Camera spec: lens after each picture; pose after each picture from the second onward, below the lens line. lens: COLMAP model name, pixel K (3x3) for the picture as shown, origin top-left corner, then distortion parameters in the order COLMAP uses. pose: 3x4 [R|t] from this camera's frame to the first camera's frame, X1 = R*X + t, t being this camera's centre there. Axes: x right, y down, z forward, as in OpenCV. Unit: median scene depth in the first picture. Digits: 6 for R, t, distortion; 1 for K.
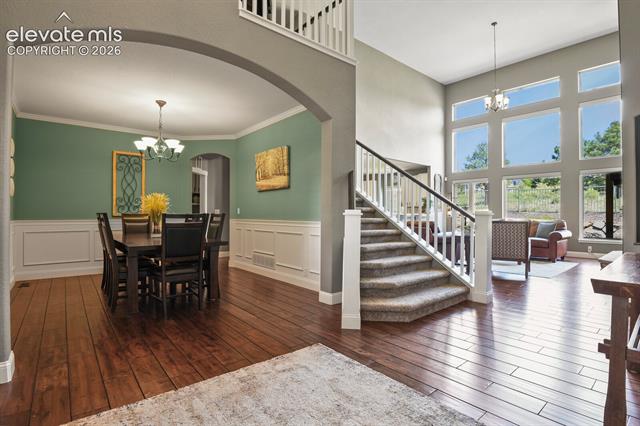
lens RADIAL K [[314.3, 0, 321.6], [0, 314.3, 215.6], [0, 0, 1]] dist [0.003871, -0.000579]
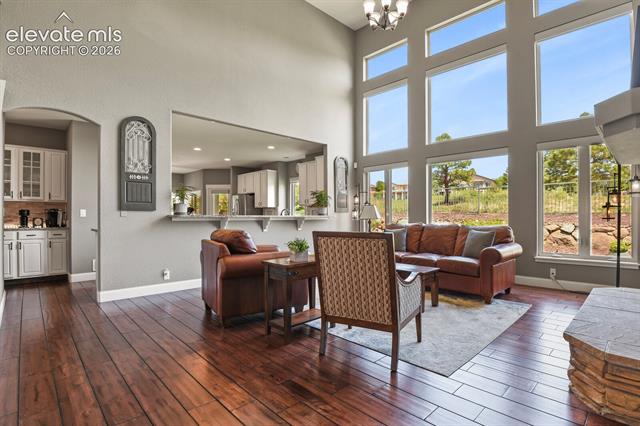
lens RADIAL K [[314.3, 0, 320.3], [0, 314.3, 214.8], [0, 0, 1]] dist [0.003871, -0.000579]
pose [[0.998500, -0.005354, 0.054484, 0.317193], [0.005926, 0.999929, -0.010335, -0.000774], [-0.054425, 0.010642, 0.998461, 0.357035]]
